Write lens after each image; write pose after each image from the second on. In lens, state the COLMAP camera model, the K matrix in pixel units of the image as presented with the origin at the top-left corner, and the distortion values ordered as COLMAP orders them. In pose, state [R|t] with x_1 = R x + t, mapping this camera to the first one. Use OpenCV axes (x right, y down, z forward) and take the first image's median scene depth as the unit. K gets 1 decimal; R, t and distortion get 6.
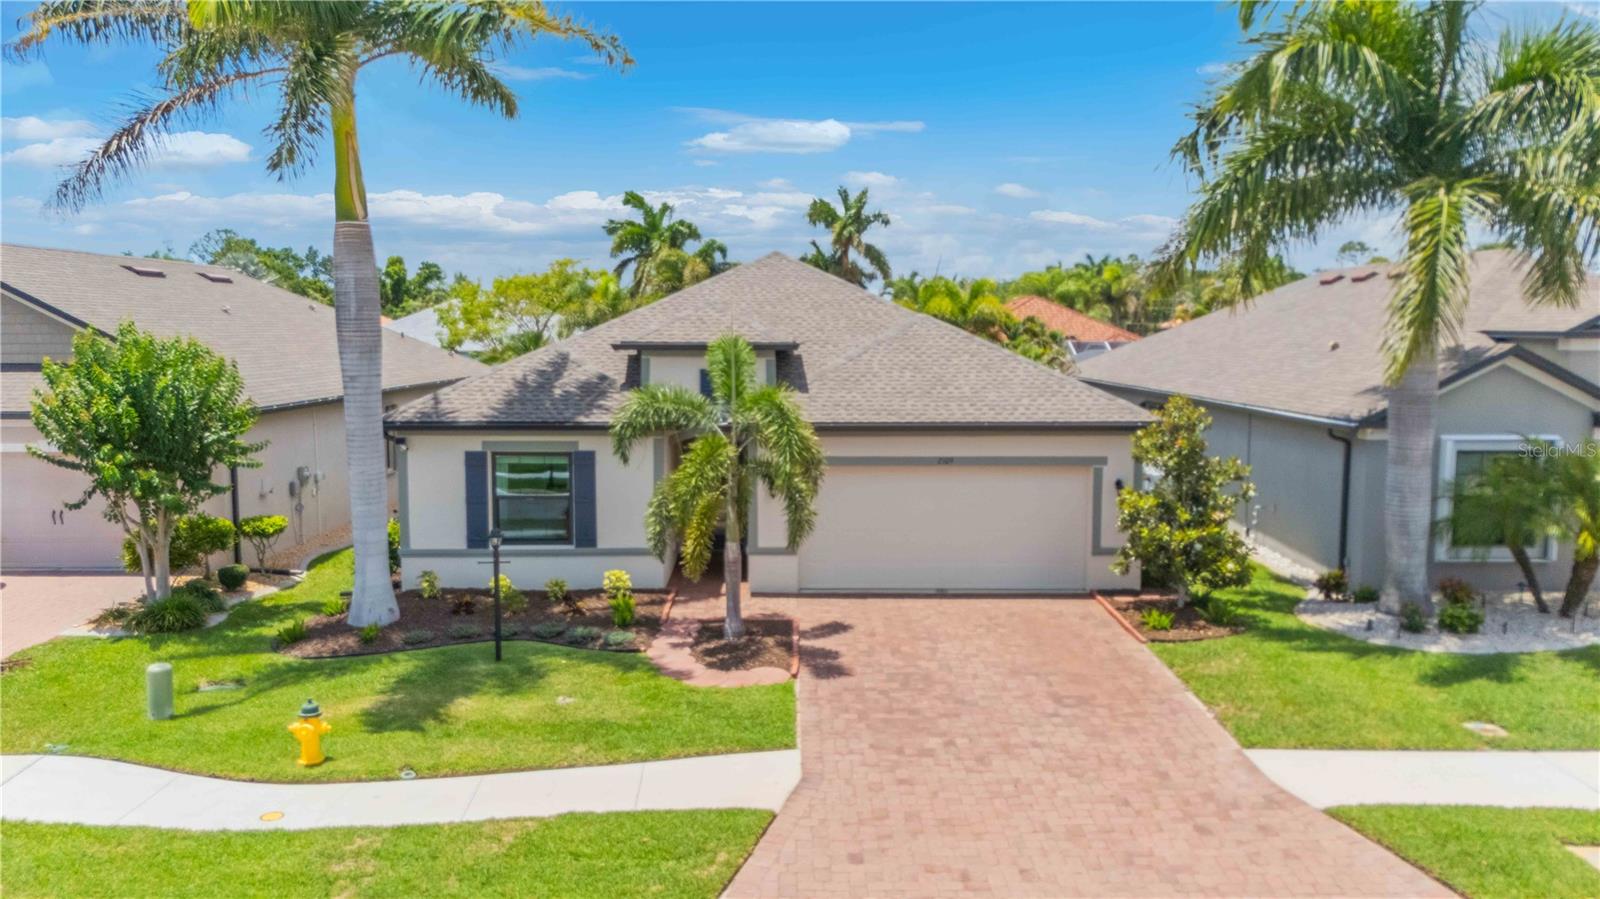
lens RADIAL K [[1186.7, 0, 802.5], [0, 1186.7, 460.9], [0, 0, 1]] dist [0.056962, -0.056751]
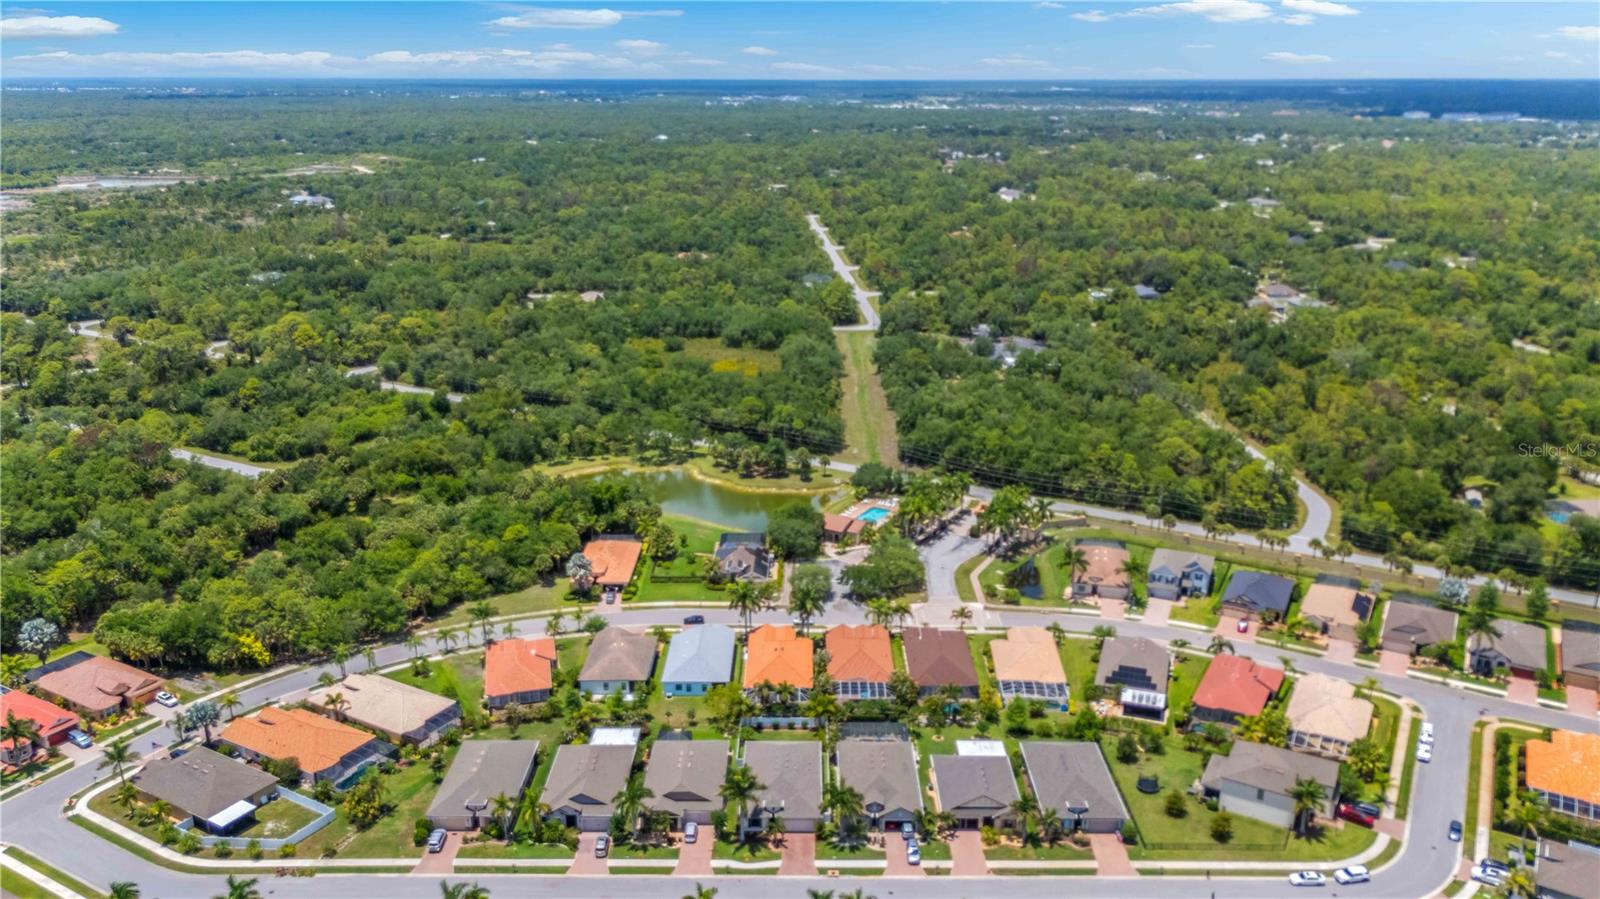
lens RADIAL K [[1186.7, 0, 800.0], [0, 1186.7, 446.3], [0, 0, 1]] dist [0.056962, -0.056751]
pose [[0.999815, 0.004877, -0.018606, 0.297565], [-0.001246, 0.981720, 0.190325, -4.783740], [0.019194, -0.190266, 0.981545, -7.859236]]
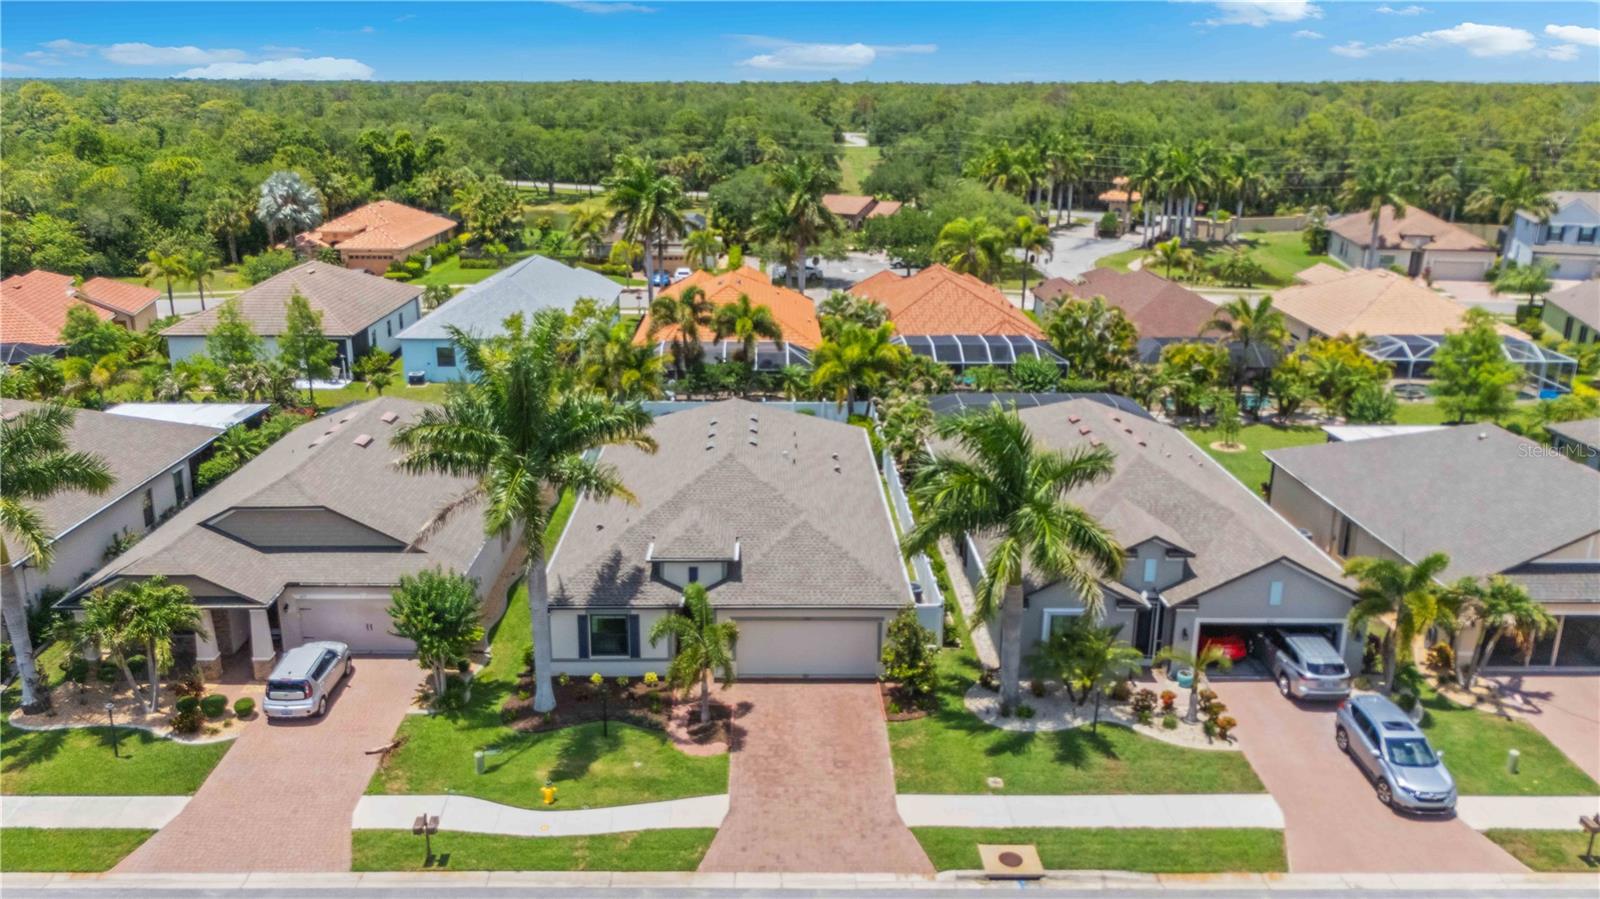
lens RADIAL K [[1186.7, 0, 791.7], [0, 1186.7, 443.3], [0, 0, 1]] dist [0.056962, -0.056751]
pose [[0.999914, 0.009746, 0.008744, 0.072371], [-0.011170, 0.983380, 0.181218, -0.689560], [-0.006832, -0.181300, 0.983404, -1.006421]]
